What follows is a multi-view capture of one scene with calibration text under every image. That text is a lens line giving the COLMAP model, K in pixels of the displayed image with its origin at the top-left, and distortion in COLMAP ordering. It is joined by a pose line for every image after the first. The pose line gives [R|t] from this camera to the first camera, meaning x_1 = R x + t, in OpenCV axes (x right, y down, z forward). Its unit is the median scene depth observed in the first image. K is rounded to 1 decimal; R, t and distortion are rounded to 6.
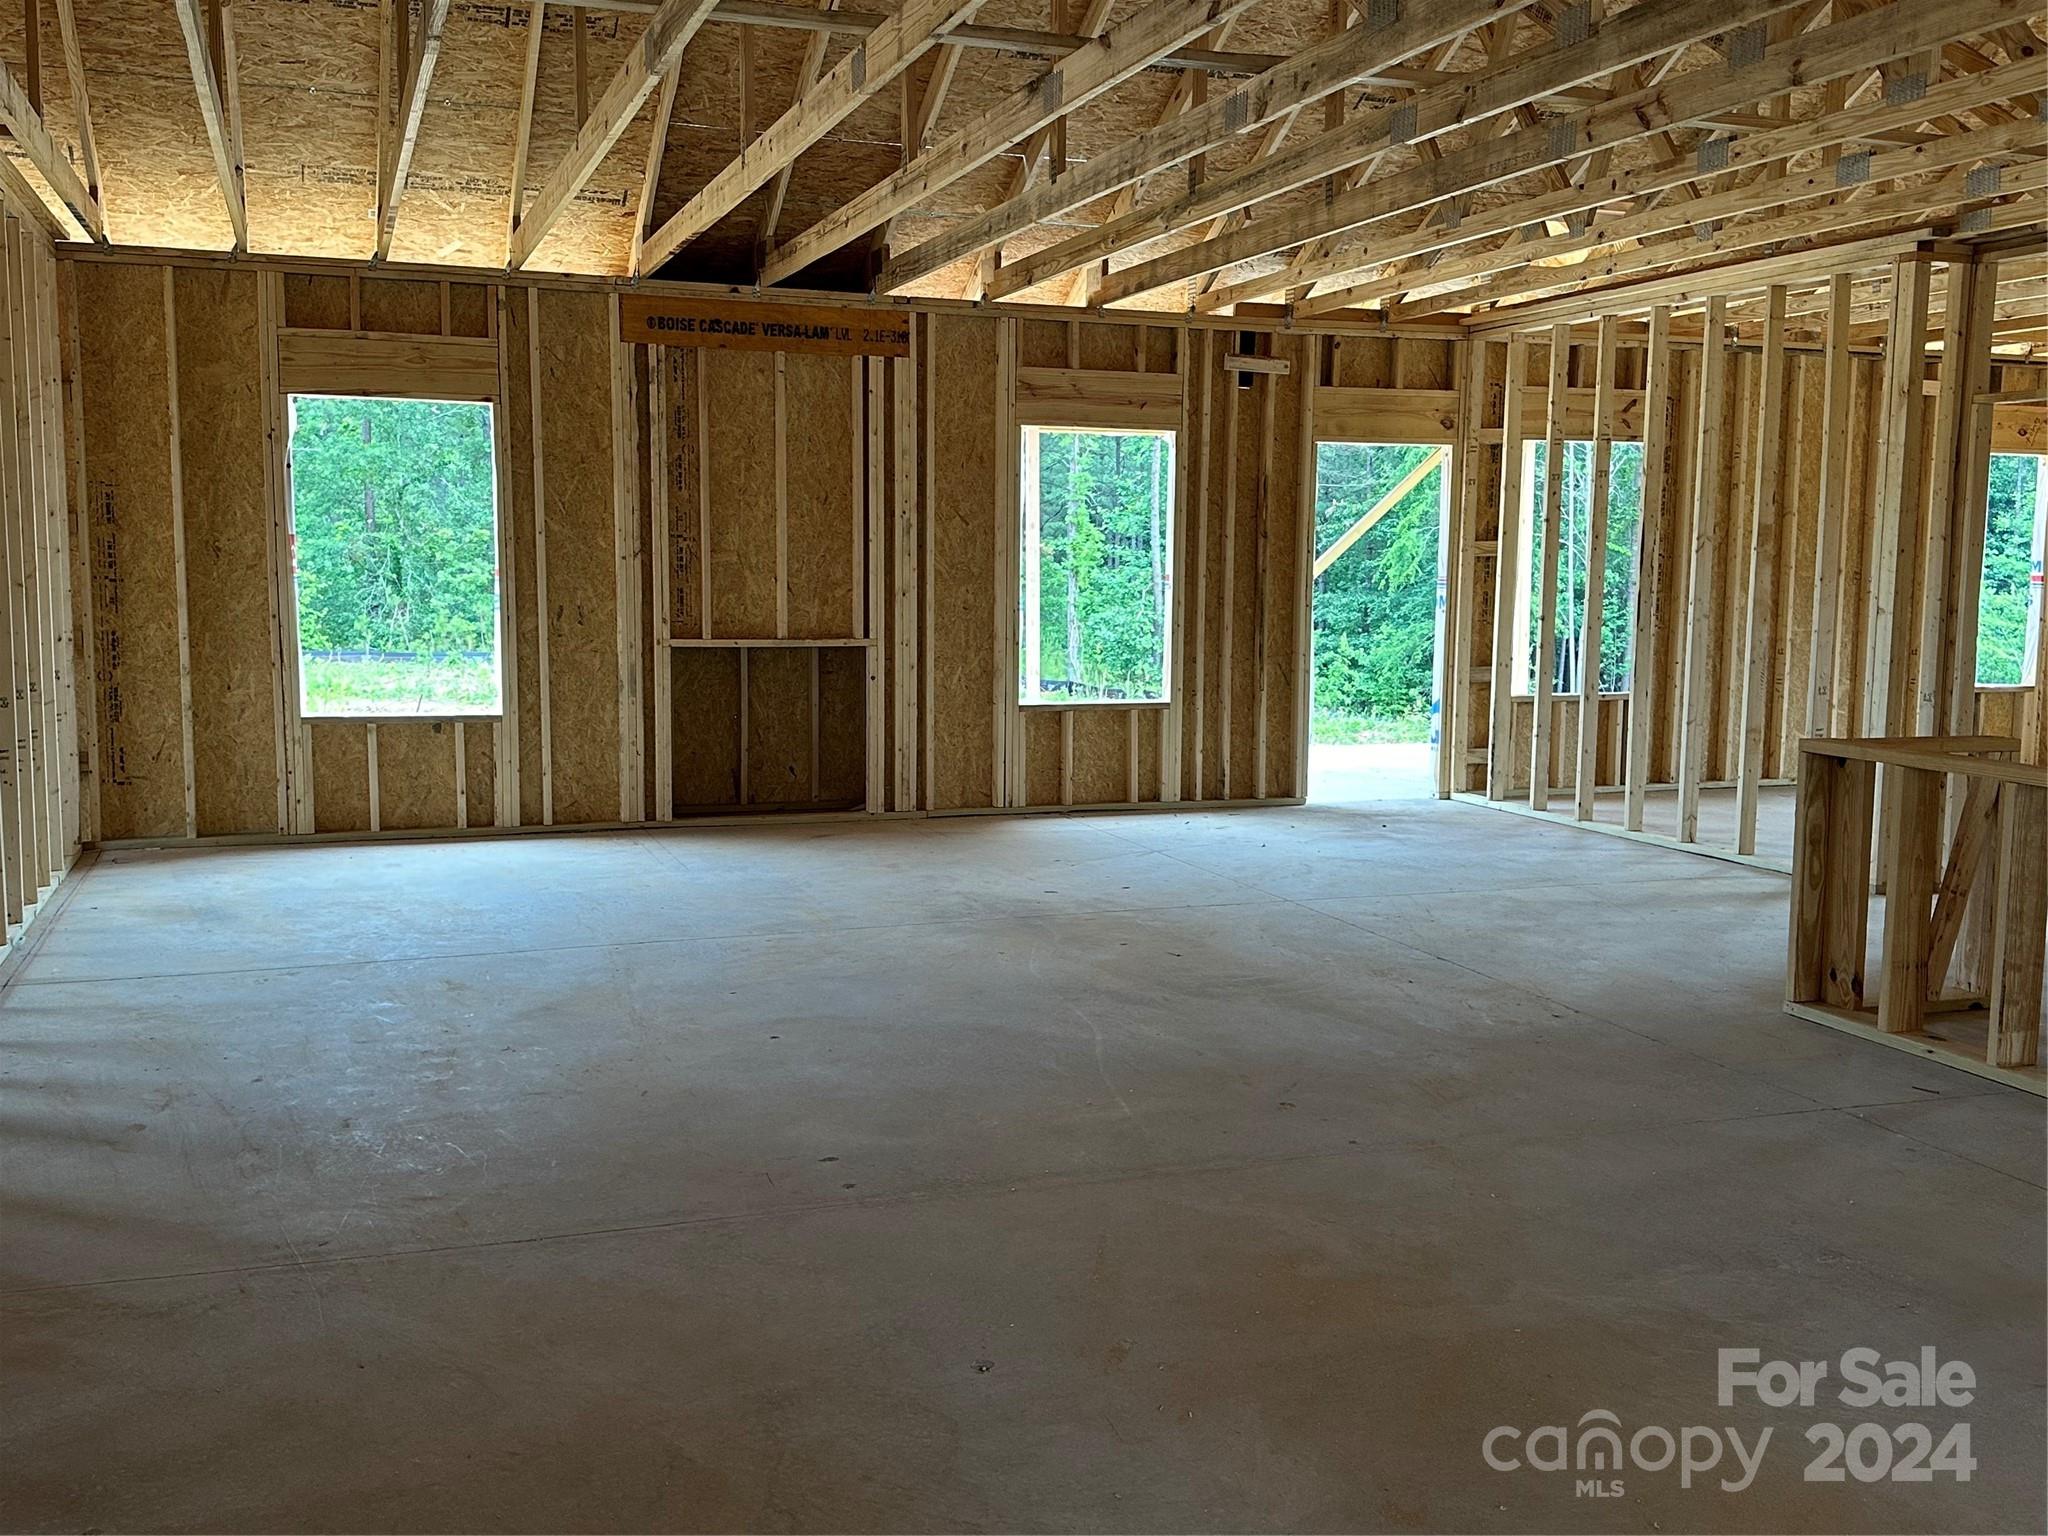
lens RADIAL K [[1885.0, 0, 1024.0], [0, 1885.0, 768.0], [0, 0, 1]] dist [0.169726, -0.336438]
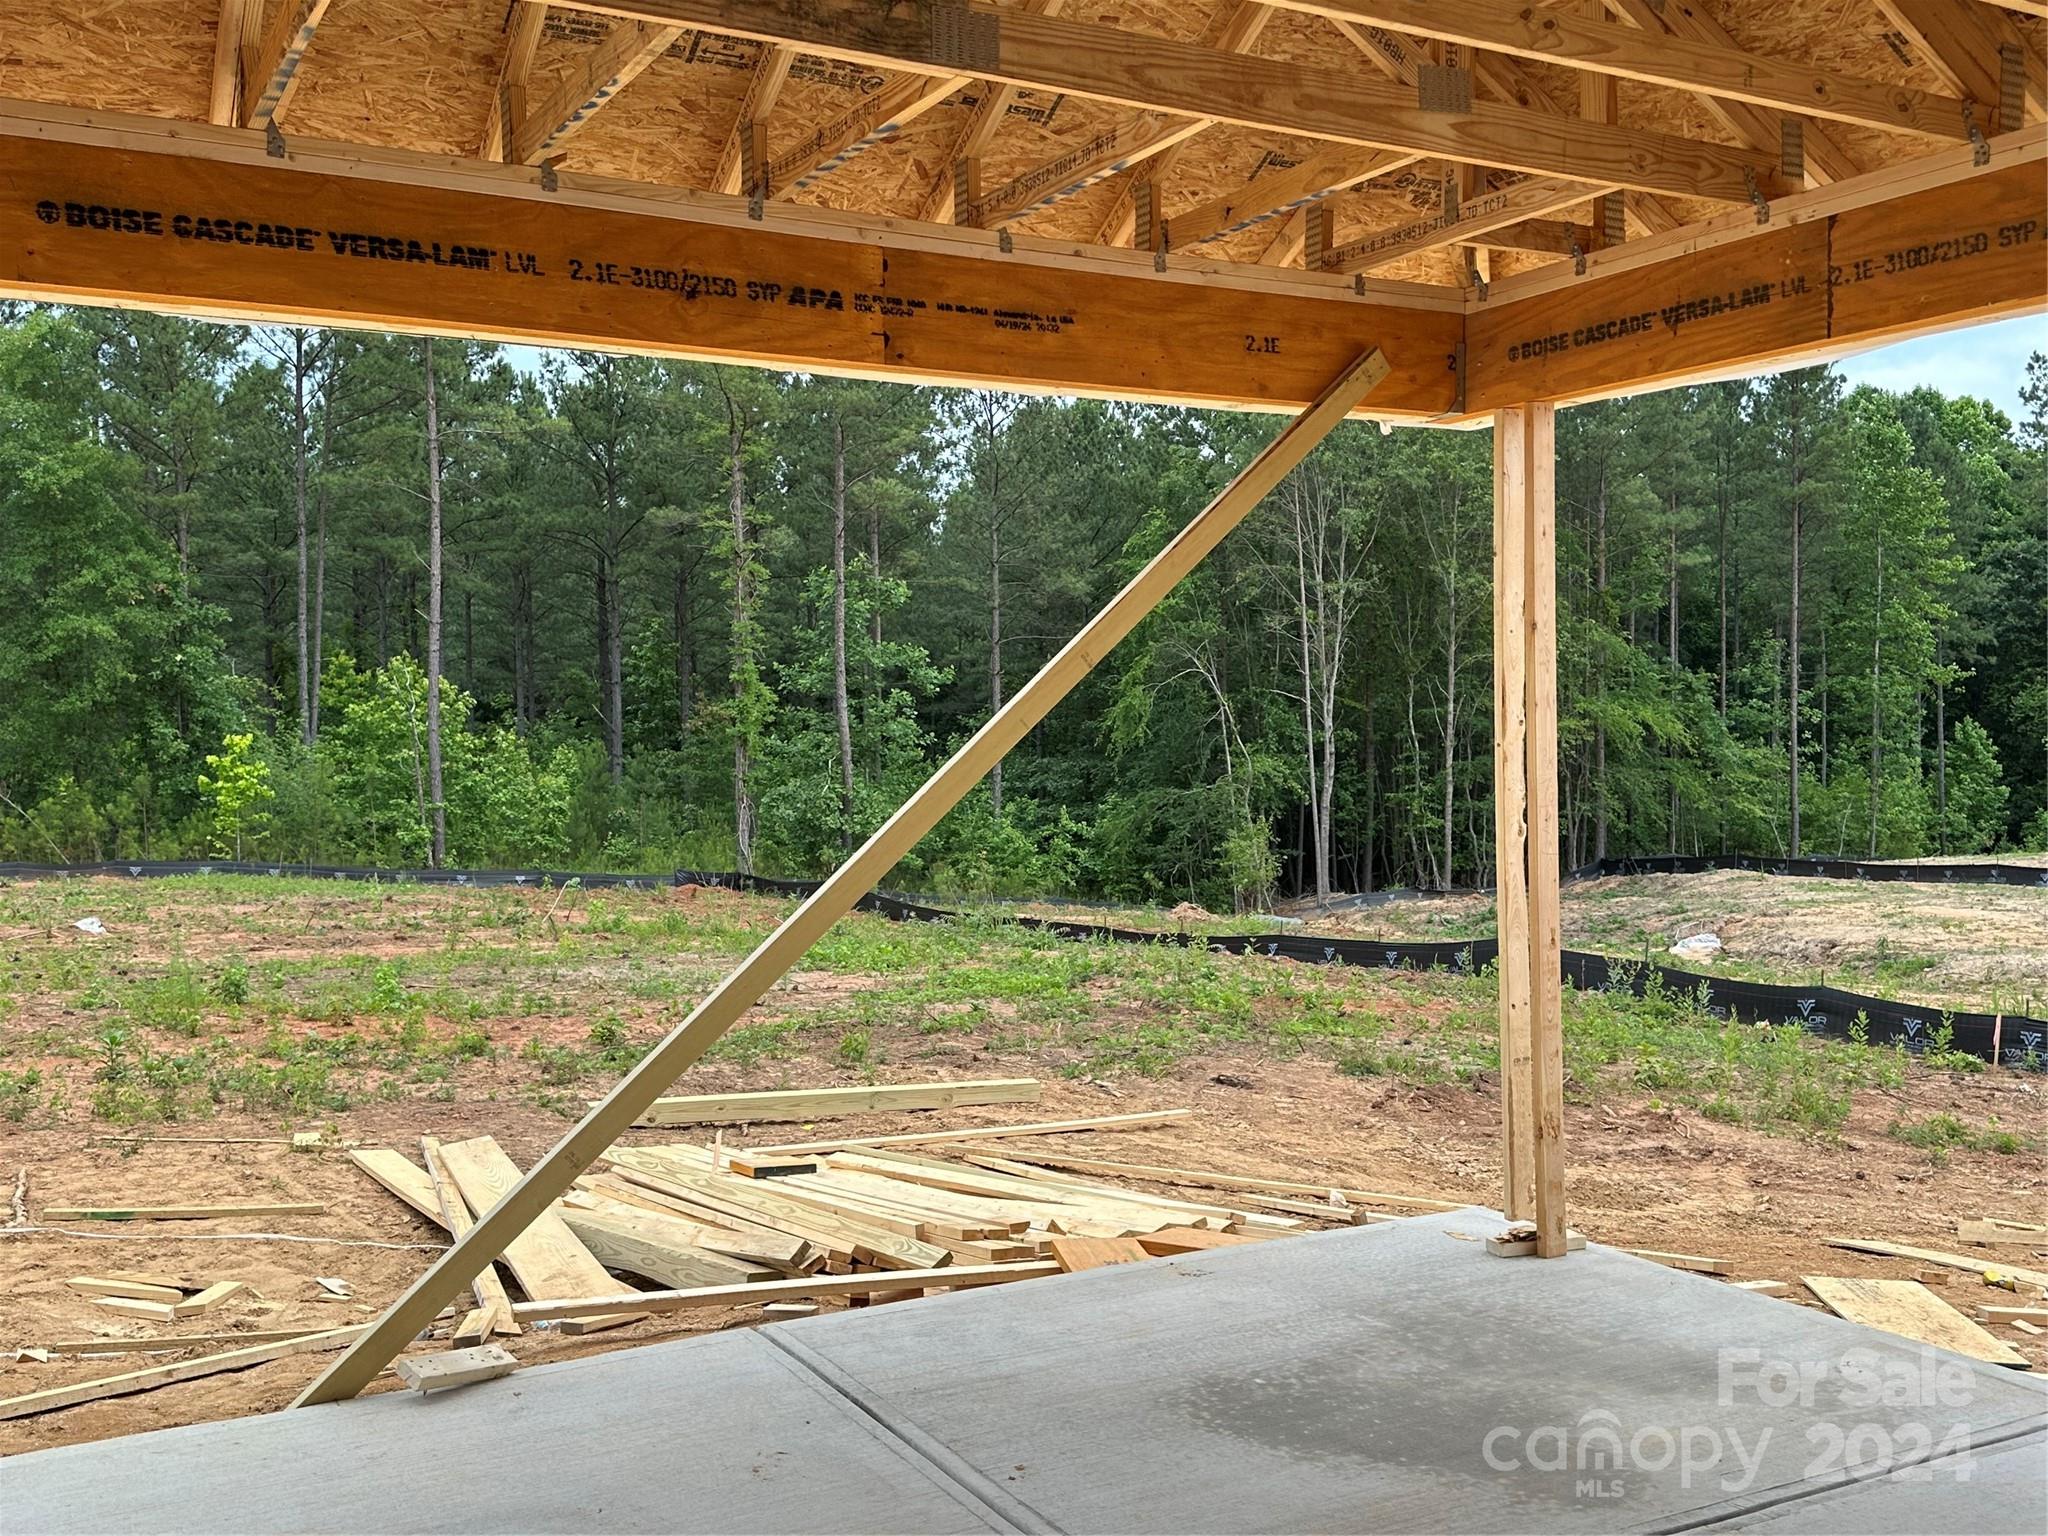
lens RADIAL K [[1885.0, 0, 1024.0], [0, 1885.0, 768.0], [0, 0, 1]] dist [0.169726, -0.336438]
pose [[0.989250, -0.020384, 0.144805, 0.169637], [0.032433, 0.996159, -0.081339, -0.121408], [-0.142590, 0.085161, 0.986111, 0.990848]]
